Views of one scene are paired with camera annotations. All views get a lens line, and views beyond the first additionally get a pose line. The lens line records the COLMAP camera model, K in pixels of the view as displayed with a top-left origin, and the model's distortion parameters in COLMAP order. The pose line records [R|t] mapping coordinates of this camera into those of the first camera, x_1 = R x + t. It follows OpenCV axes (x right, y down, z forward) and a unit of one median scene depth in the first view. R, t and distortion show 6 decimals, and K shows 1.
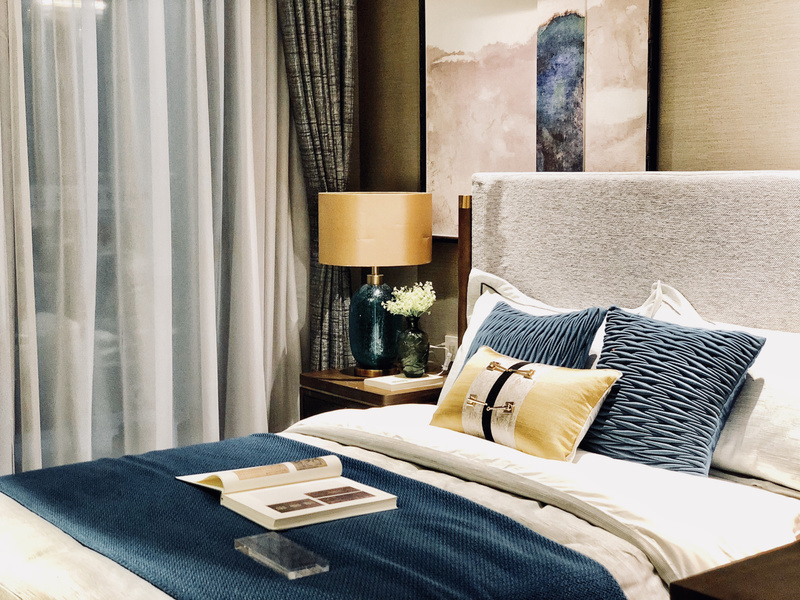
lens RADIAL K [[1206.5, 0, 399.5], [0, 1206.5, 298.0], [0, 0, 1]] dist [0.200801, 0.000000]
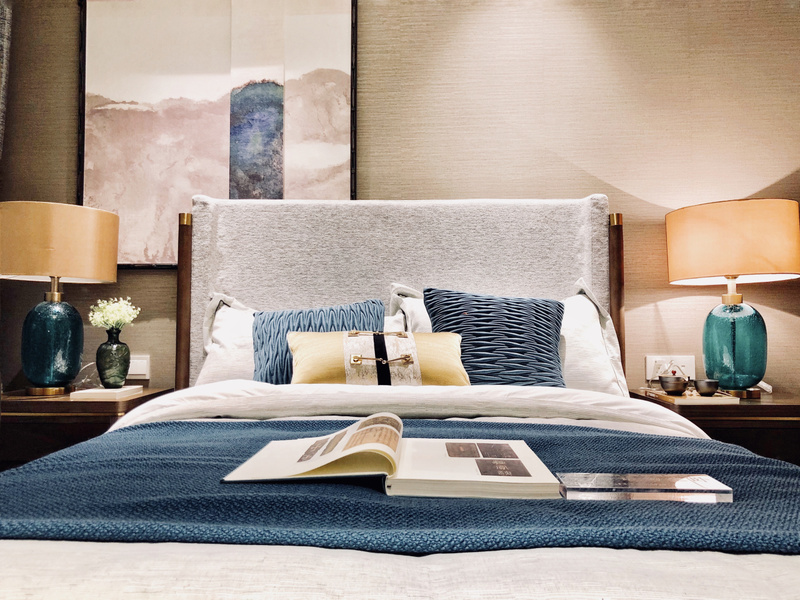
lens RADIAL K [[647.8, 0, 400.5], [0, 647.8, 301.1], [0, 0, 1]] dist [0.033898, -0.012541]
pose [[0.649094, 0.033954, 0.759950, -0.270591], [0.070438, 0.992029, -0.104486, 0.071507], [-0.757440, 0.121351, 0.641528, 0.481950]]
